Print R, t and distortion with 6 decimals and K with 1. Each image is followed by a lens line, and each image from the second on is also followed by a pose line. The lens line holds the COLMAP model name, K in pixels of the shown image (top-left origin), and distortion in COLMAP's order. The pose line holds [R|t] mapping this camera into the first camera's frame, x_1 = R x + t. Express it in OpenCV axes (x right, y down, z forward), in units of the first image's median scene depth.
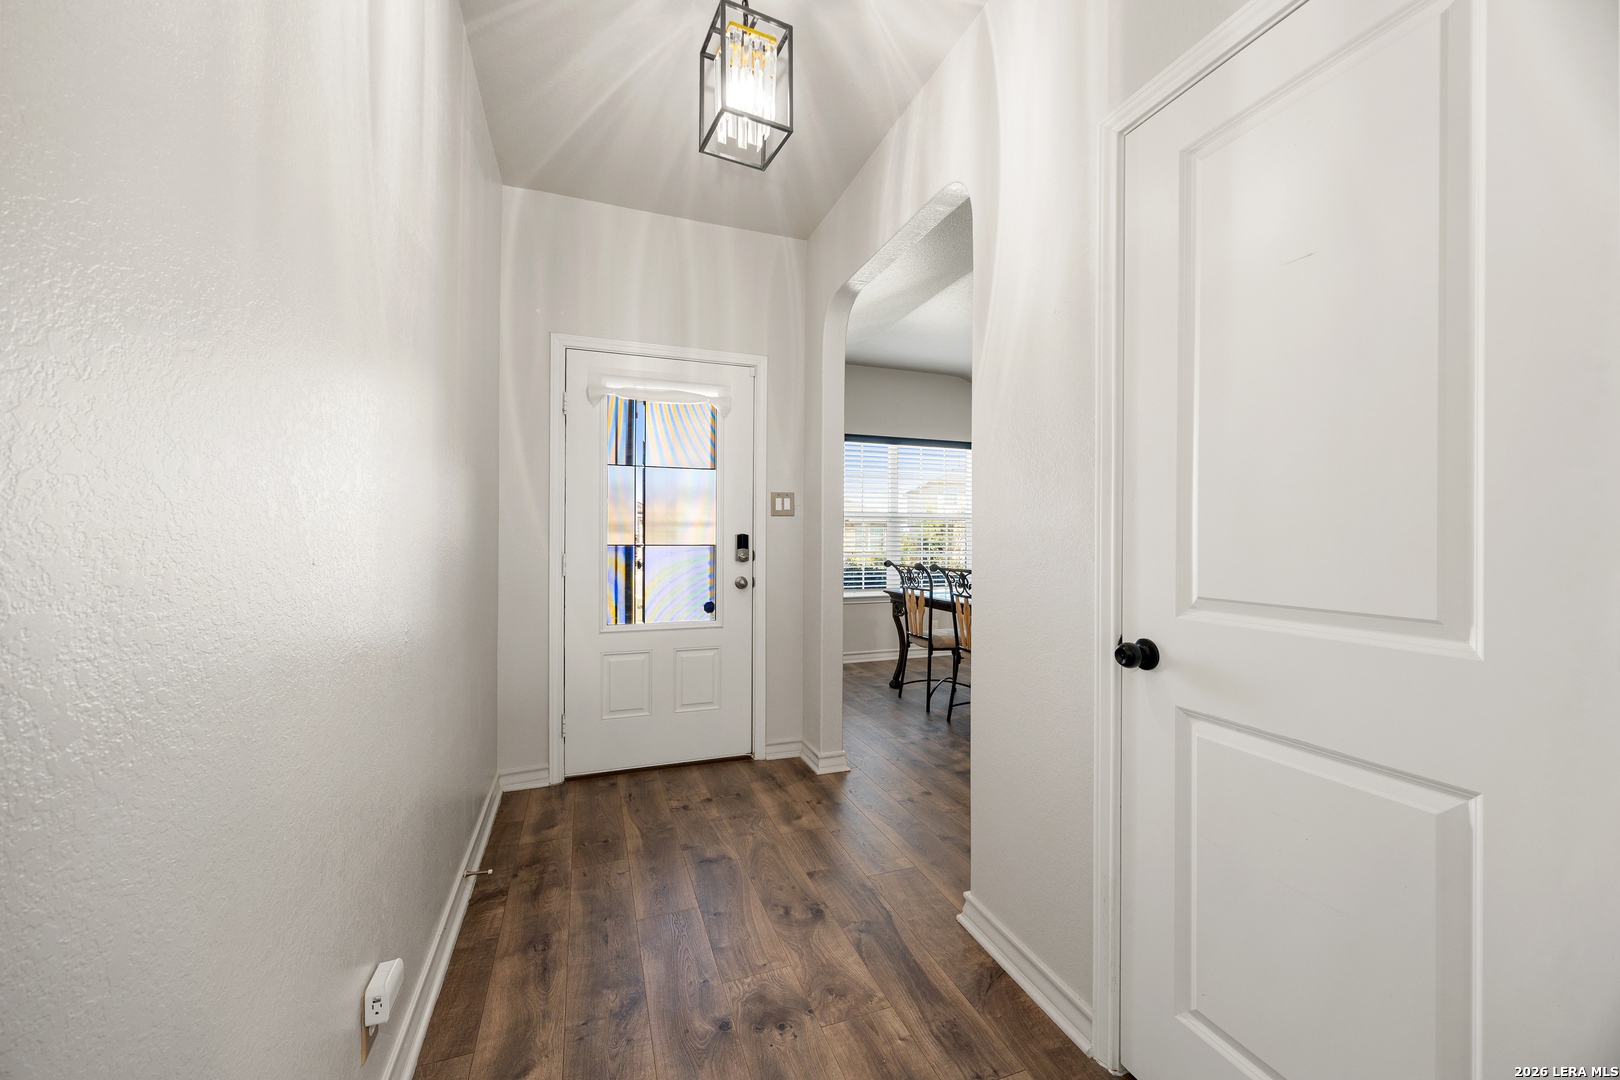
lens RADIAL K [[629.1, 0, 819.1], [0, 629.1, 532.2], [0, 0, 1]] dist [-0.000148, -0.000154]
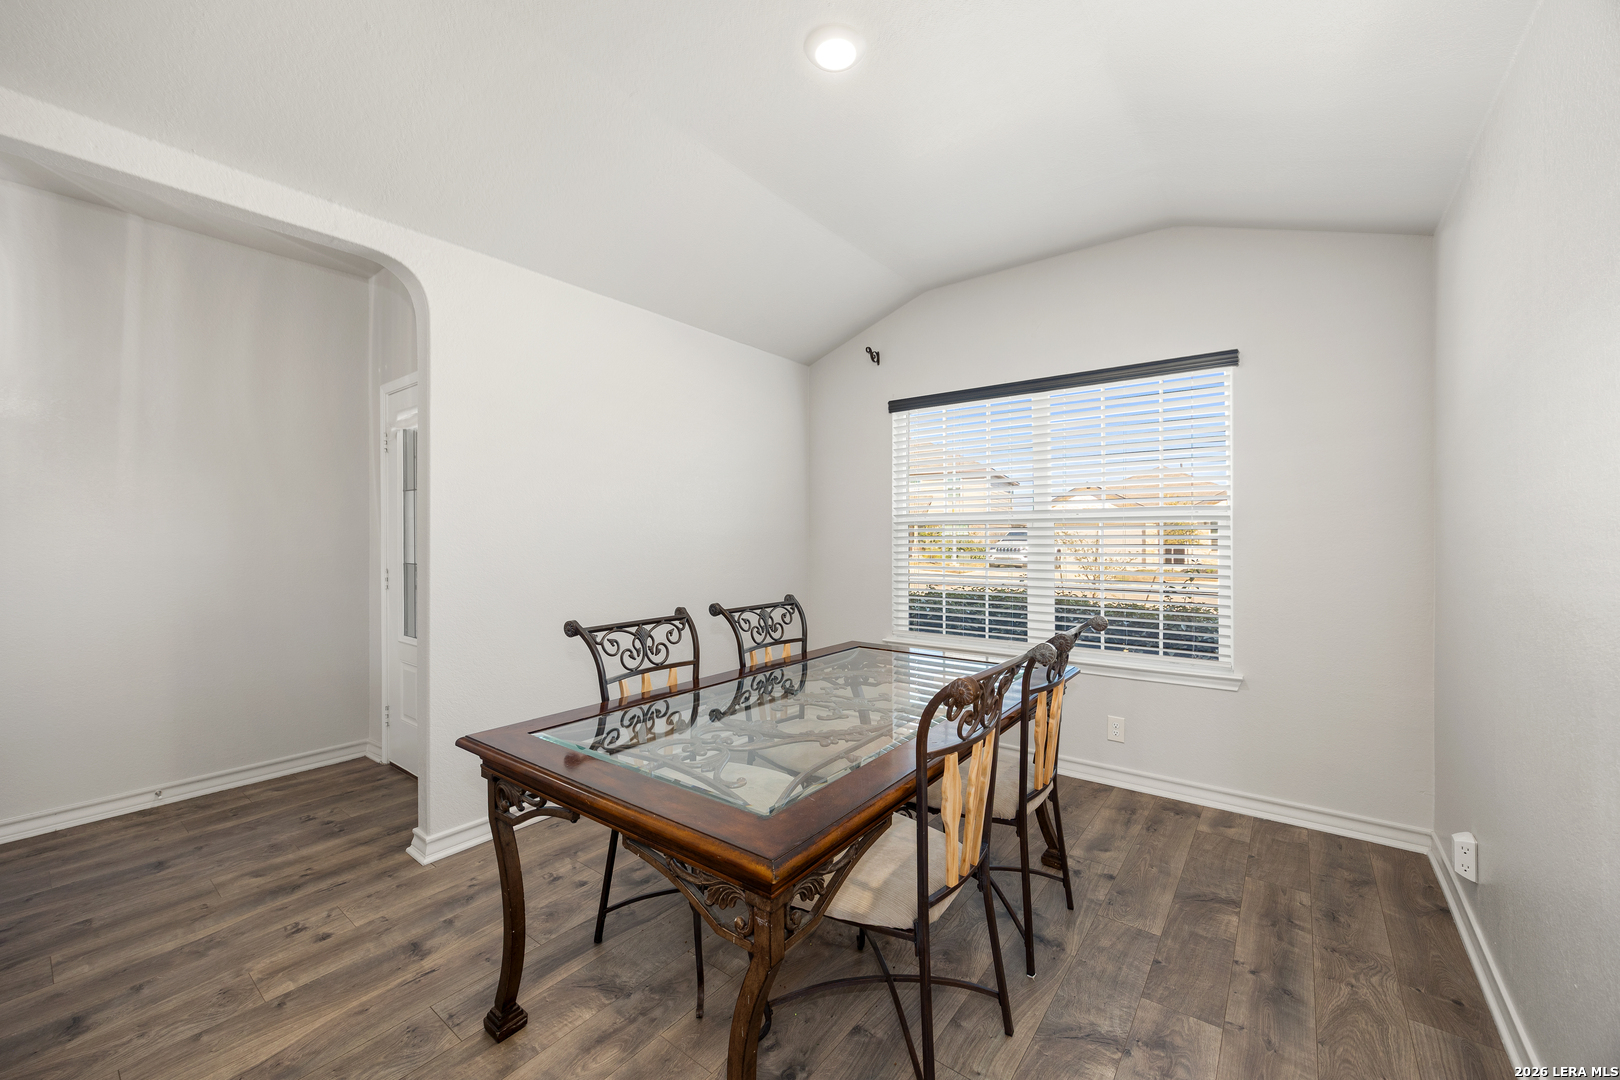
lens RADIAL K [[629.1, 0, 804.6], [0, 629.1, 535.9], [0, 0, 1]] dist [-0.000148, -0.000154]
pose [[0.541082, 0.001973, -0.840968, 1.104187], [0.003118, 0.999986, 0.004352, -0.035380], [0.840964, -0.004977, 0.541068, 1.124023]]
